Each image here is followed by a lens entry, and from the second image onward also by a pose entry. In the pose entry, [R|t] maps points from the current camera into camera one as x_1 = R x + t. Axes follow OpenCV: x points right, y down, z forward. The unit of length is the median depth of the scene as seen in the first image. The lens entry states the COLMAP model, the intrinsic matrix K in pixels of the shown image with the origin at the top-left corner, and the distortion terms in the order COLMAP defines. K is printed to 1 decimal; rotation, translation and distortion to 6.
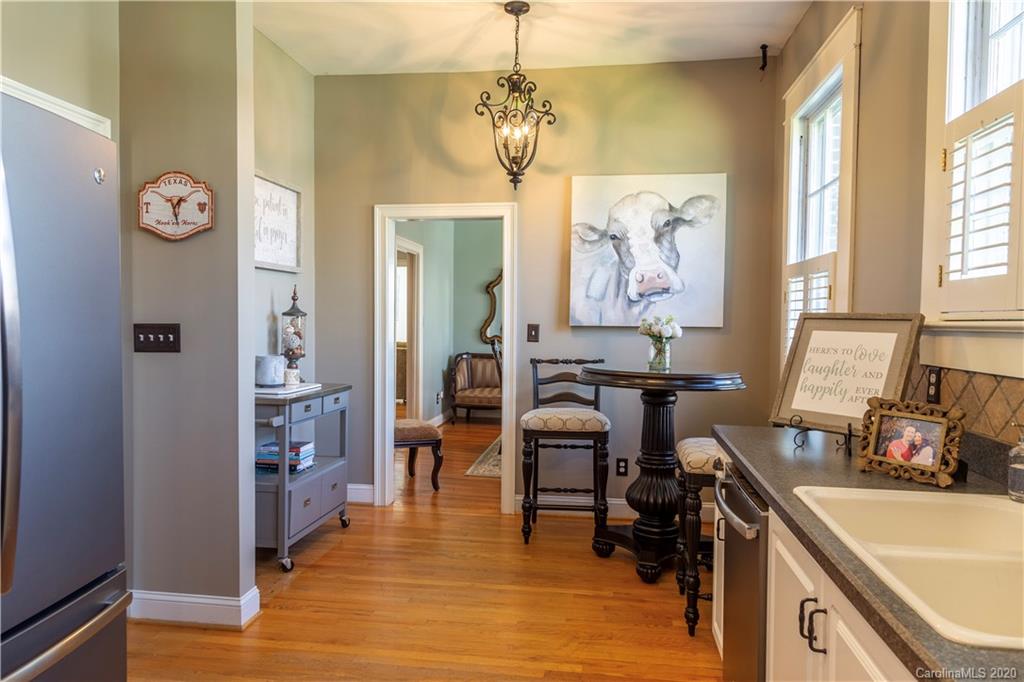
lens RADIAL K [[686.4, 0, 512.0], [0, 686.4, 341.0], [0, 0, 1]] dist [0.006036, 0.001154]
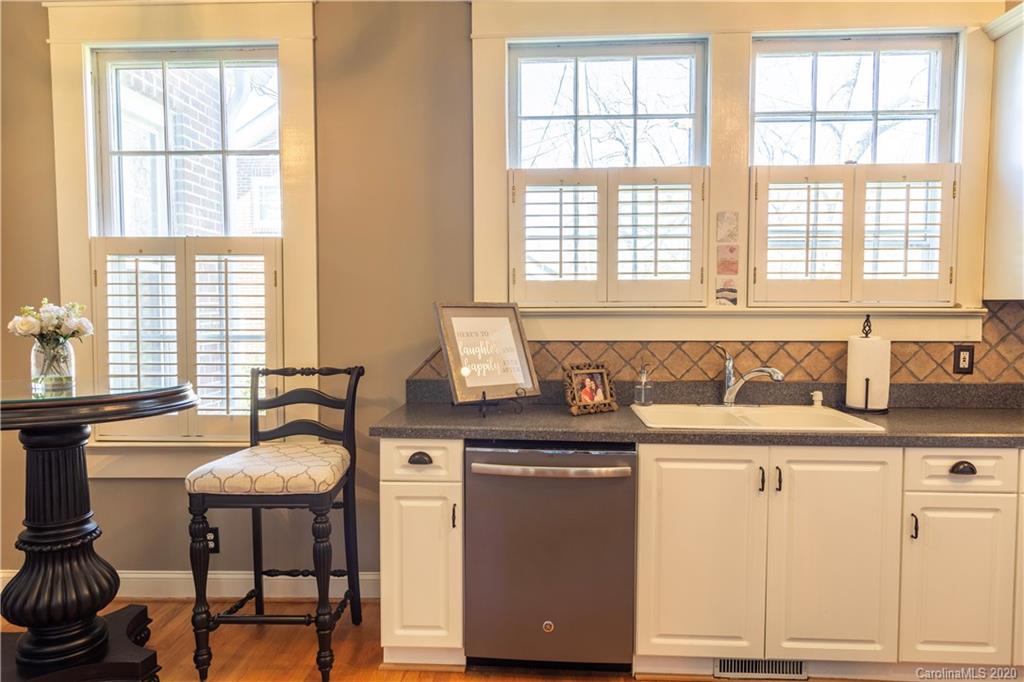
lens RADIAL K [[686.4, 0, 512.0], [0, 686.4, 341.0], [0, 0, 1]] dist [0.006036, 0.001154]
pose [[-0.092269, -0.058406, 0.994020, -0.373050], [0.031023, 0.997625, 0.061498, -0.023019], [-0.995251, 0.036511, -0.090238, 0.538478]]
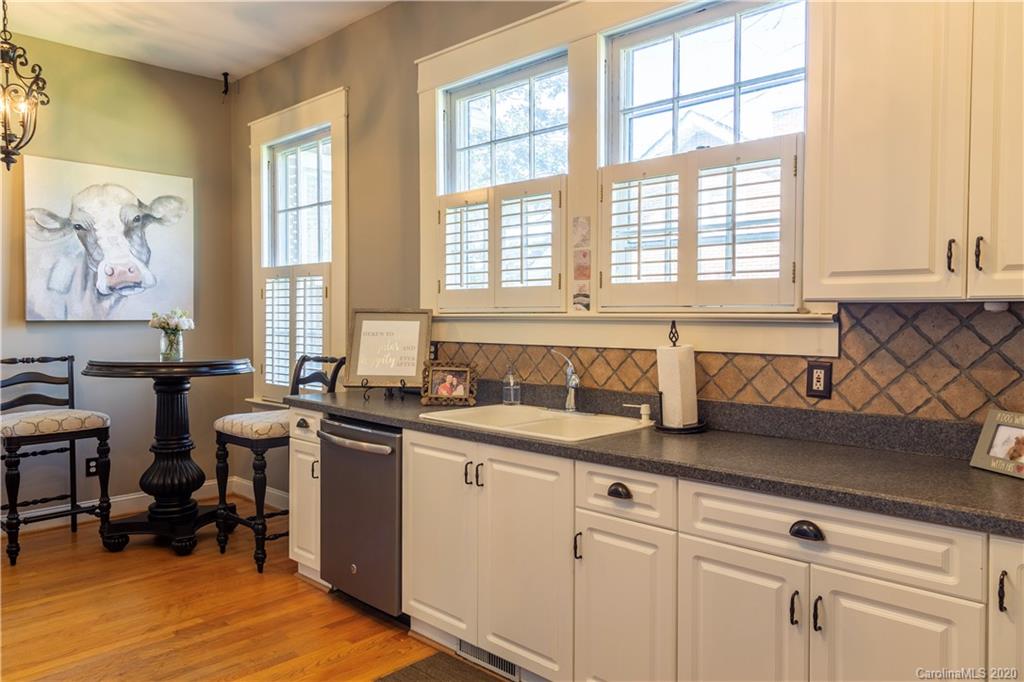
lens RADIAL K [[726.6, 0, 512.5], [0, 726.6, 329.8], [0, 0, 1]] dist [0.004640, -0.000025]
pose [[0.582804, -0.024307, 0.812249, -0.333104], [0.029159, 0.999534, 0.008990, -0.000218], [-0.812089, 0.018445, 0.583241, -0.078840]]
